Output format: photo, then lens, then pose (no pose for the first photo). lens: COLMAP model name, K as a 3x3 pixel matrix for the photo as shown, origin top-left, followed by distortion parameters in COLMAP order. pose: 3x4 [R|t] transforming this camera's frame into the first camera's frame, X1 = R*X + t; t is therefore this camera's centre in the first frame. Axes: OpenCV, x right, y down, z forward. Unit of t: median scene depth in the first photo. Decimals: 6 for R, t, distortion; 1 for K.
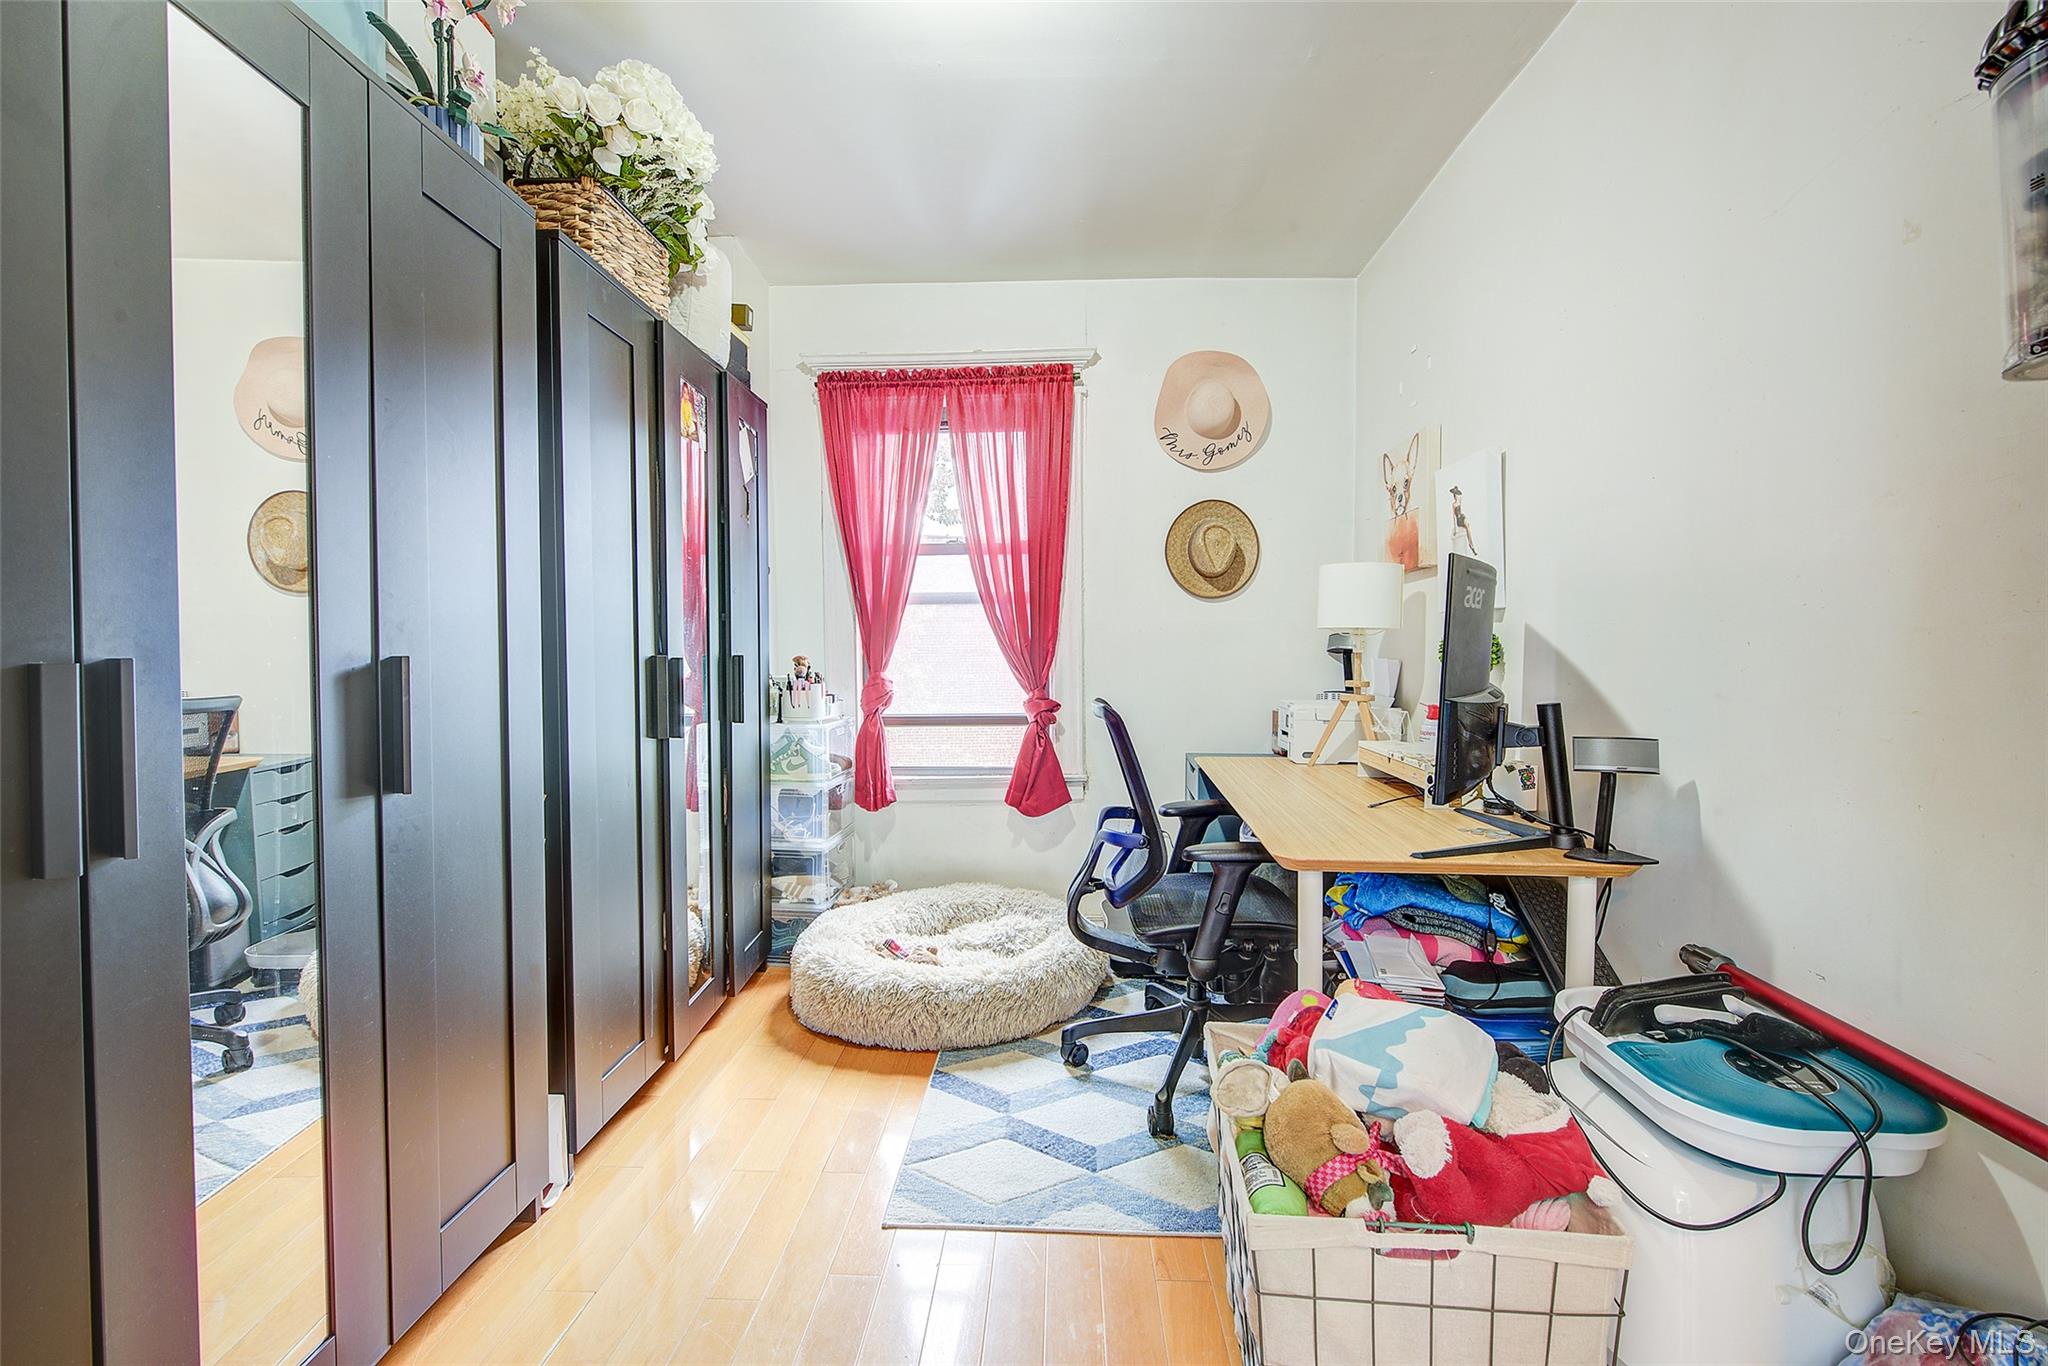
lens RADIAL K [[893.3, 0, 1021.9], [0, 893.3, 668.1], [0, 0, 1]] dist [0.000050, 0.000008]
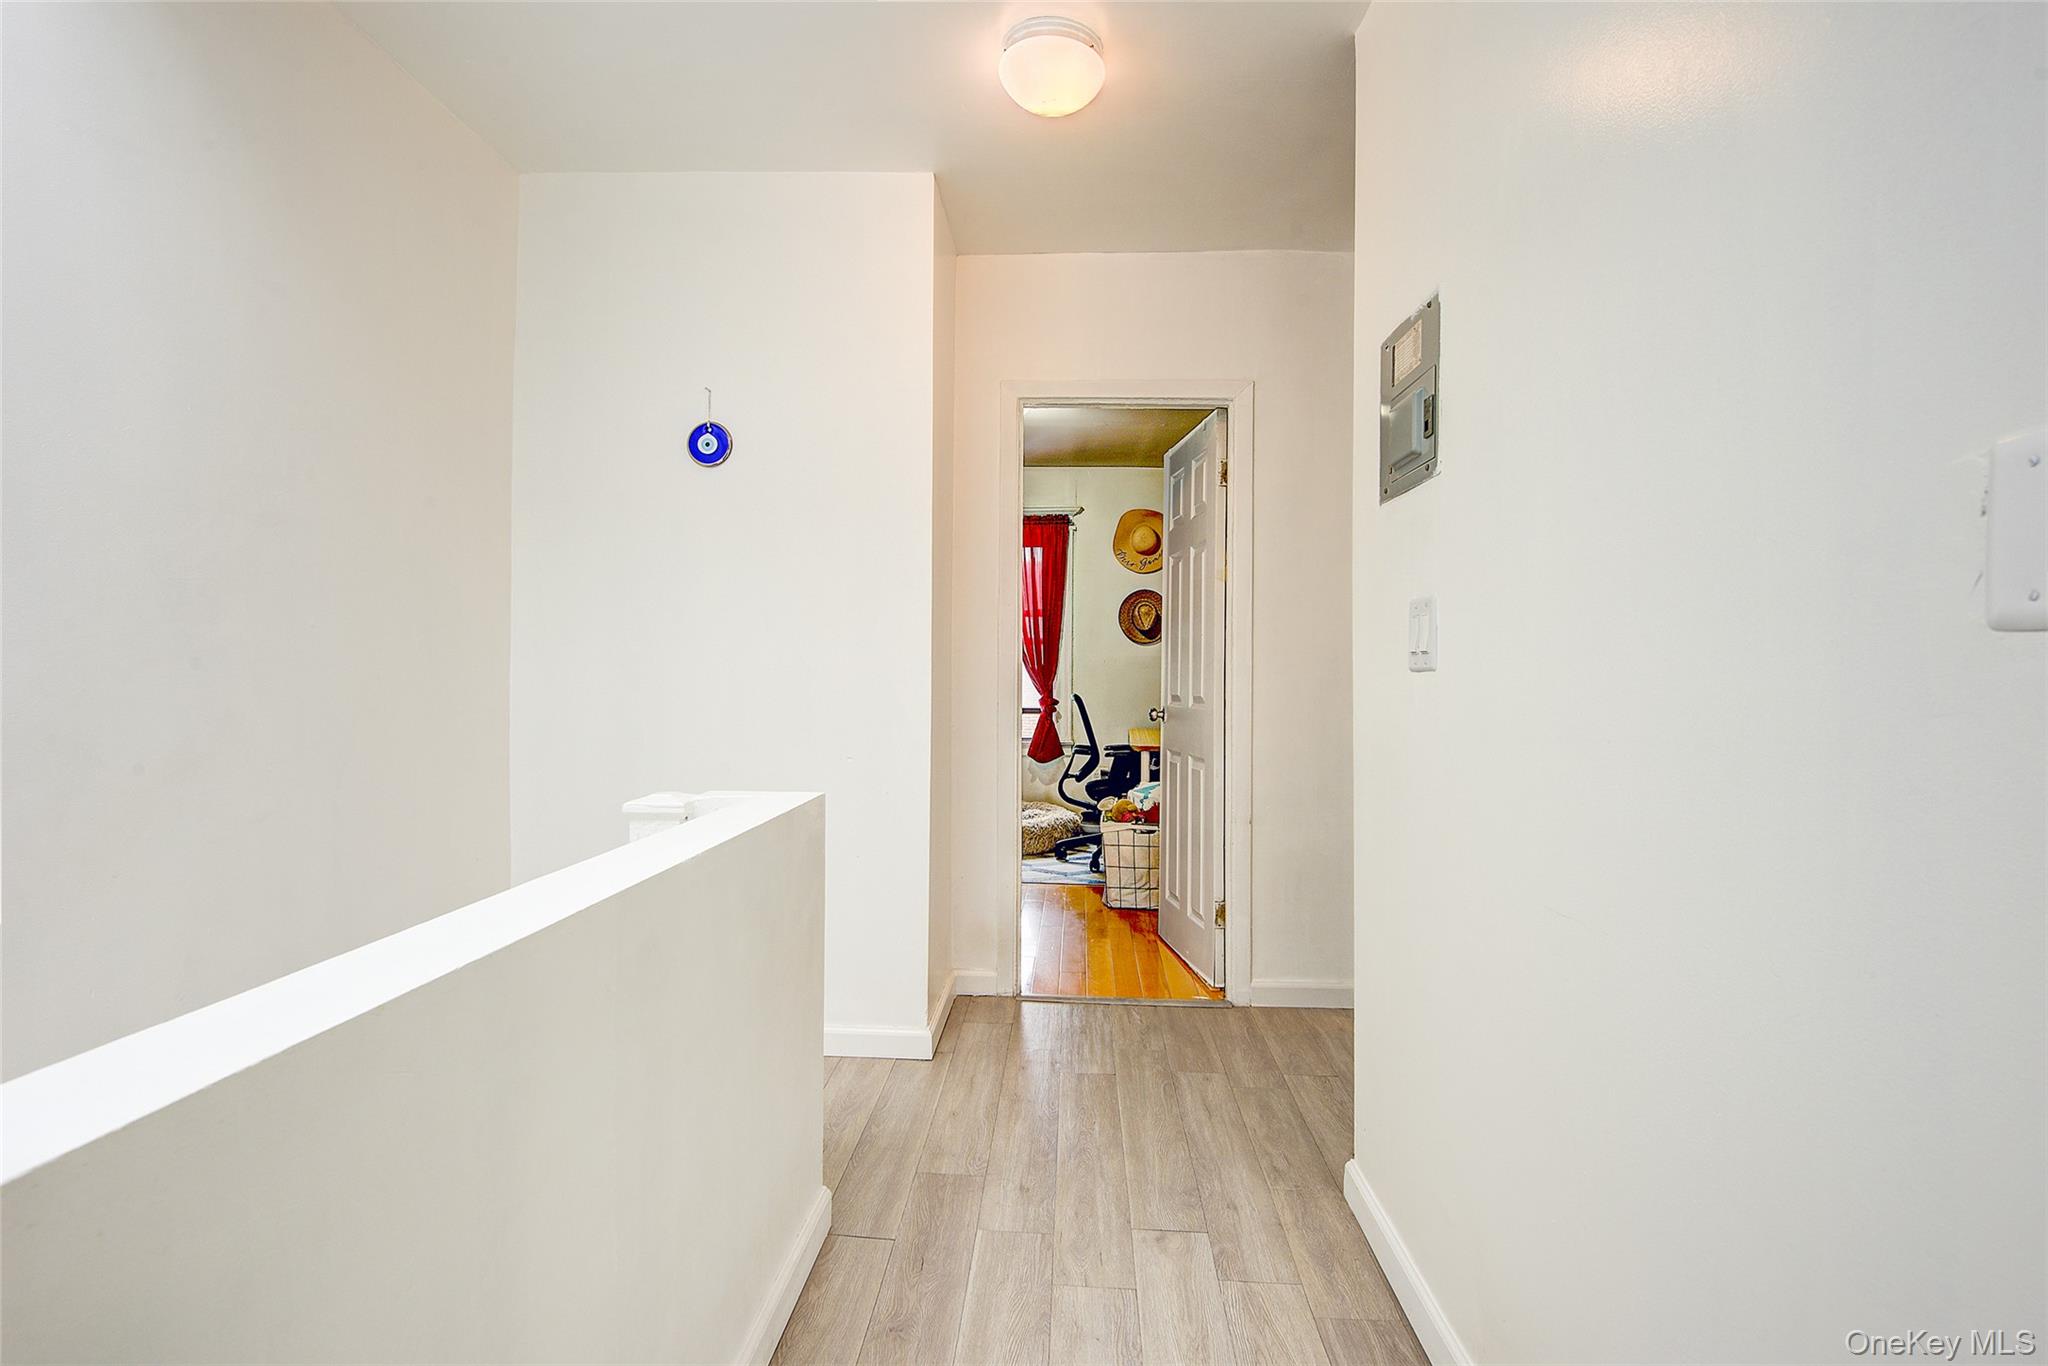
lens RADIAL K [[970.1, 0, 1030.8], [0, 970.1, 679.3], [0, 0, 1]] dist [0.003725, 0.000247]
pose [[0.999914, 0.012569, -0.003674, -0.007440], [-0.012657, 0.999606, -0.025034, 0.044554], [0.003358, 0.025079, 0.999680, -0.971281]]
